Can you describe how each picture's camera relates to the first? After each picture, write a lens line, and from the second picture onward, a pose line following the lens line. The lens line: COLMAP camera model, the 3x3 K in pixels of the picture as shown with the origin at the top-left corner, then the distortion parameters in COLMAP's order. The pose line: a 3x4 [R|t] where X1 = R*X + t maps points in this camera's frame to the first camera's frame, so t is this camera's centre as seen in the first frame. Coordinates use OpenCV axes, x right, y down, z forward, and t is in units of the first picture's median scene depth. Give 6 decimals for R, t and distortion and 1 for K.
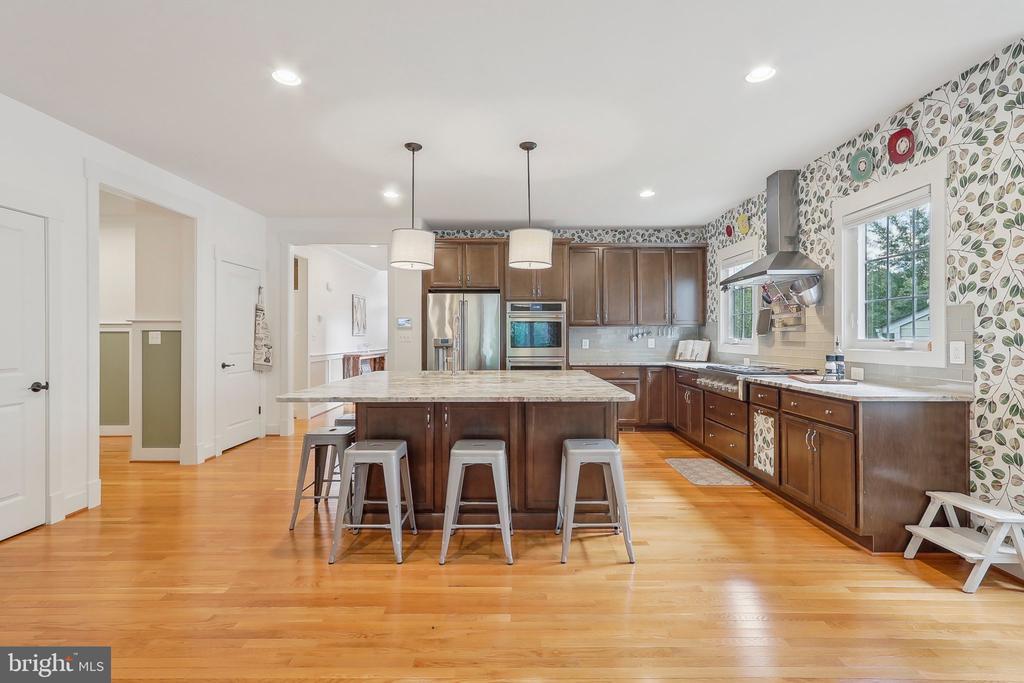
lens RADIAL K [[461.8, 0, 515.4], [0, 461.8, 339.1], [0, 0, 1]] dist [-0.001453, -0.000188]
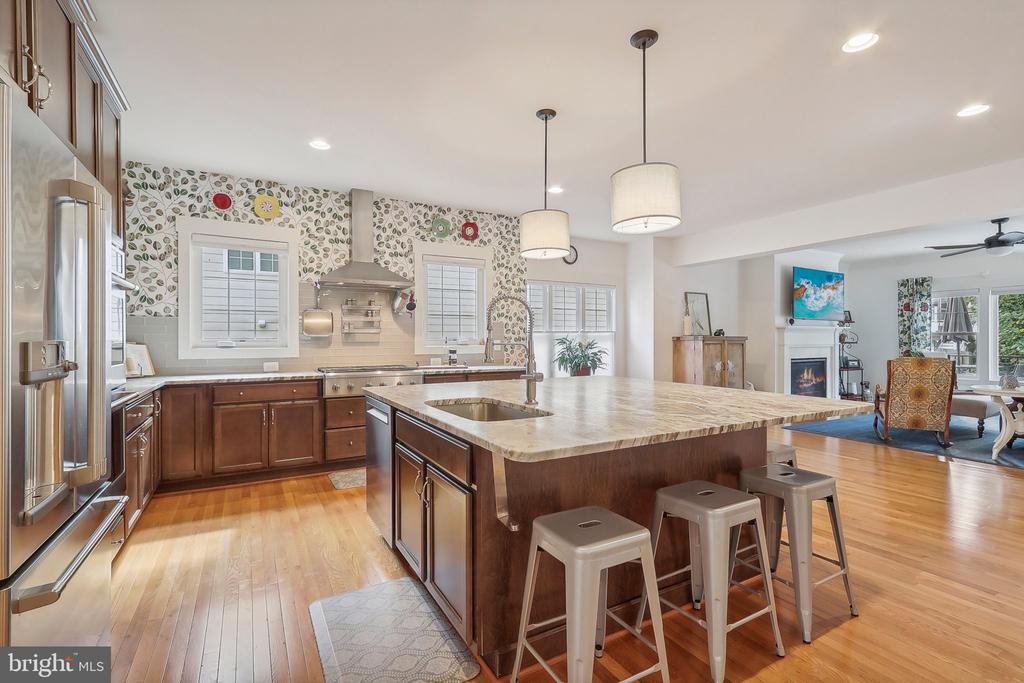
lens RADIAL K [[461.8, 0, 515.4], [0, 461.8, 339.1], [0, 0, 1]] dist [-0.001453, -0.000188]
pose [[-0.482312, 0.003526, 0.875992, -0.815289], [0.007789, 0.999970, 0.000264, 0.001335], [-0.875965, 0.006950, -0.482325, 1.702399]]
